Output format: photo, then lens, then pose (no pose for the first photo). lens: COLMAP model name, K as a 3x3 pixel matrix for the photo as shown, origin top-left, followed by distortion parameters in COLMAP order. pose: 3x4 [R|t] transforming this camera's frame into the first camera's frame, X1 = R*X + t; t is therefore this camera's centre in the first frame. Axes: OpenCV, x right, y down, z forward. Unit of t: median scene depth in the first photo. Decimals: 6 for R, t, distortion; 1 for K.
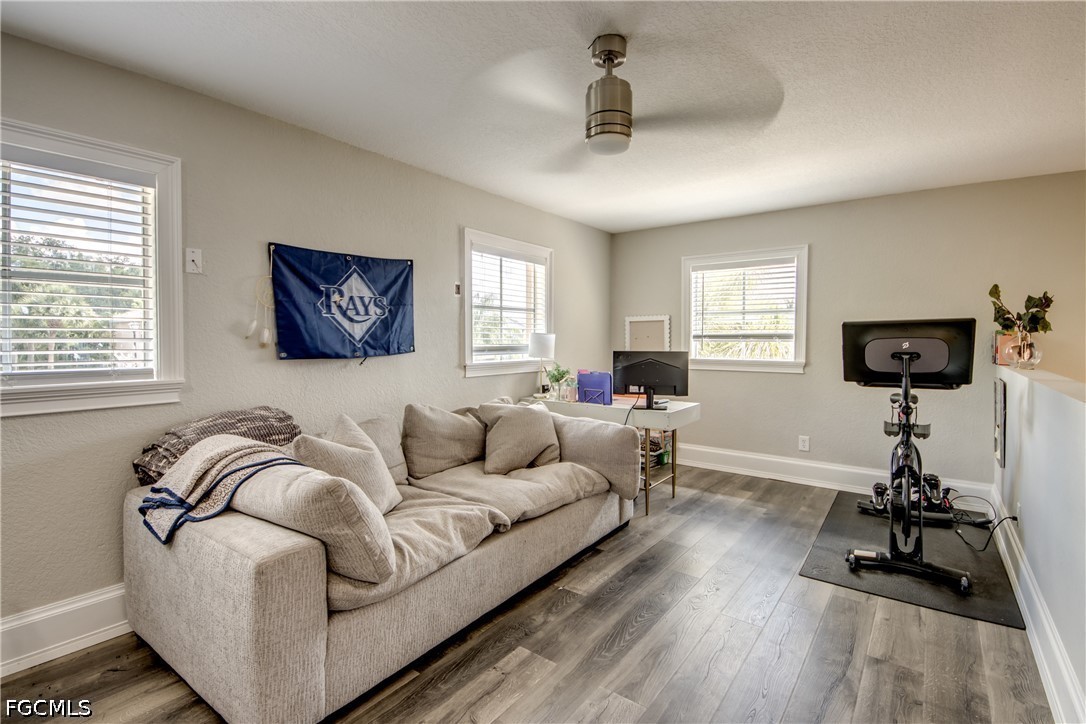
lens RADIAL K [[511.3, 0, 542.2], [0, 511.3, 351.1], [0, 0, 1]] dist [0.000345, -0.000052]
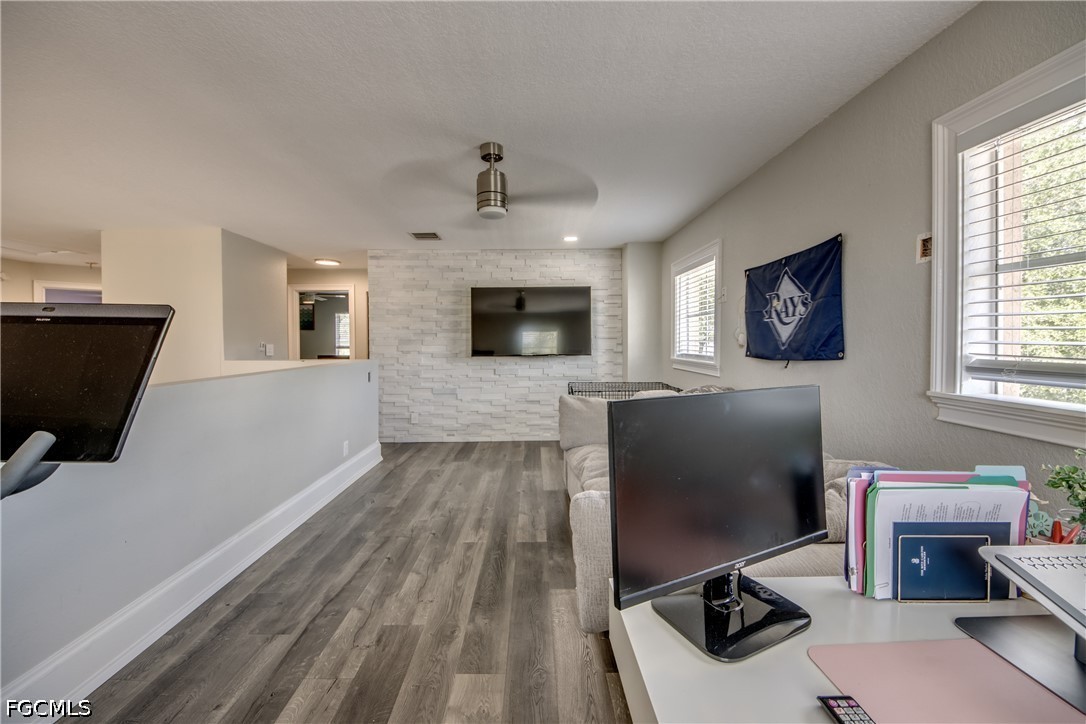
lens RADIAL K [[404.2, 0, 539.8], [0, 404.2, 343.5], [0, 0, 1]] dist [0.000032, -0.000007]
pose [[-0.786931, 0.008593, -0.616981, 0.504116], [-0.011006, 0.999548, 0.027960, -0.037038], [0.616942, 0.028793, -0.786481, 1.351594]]
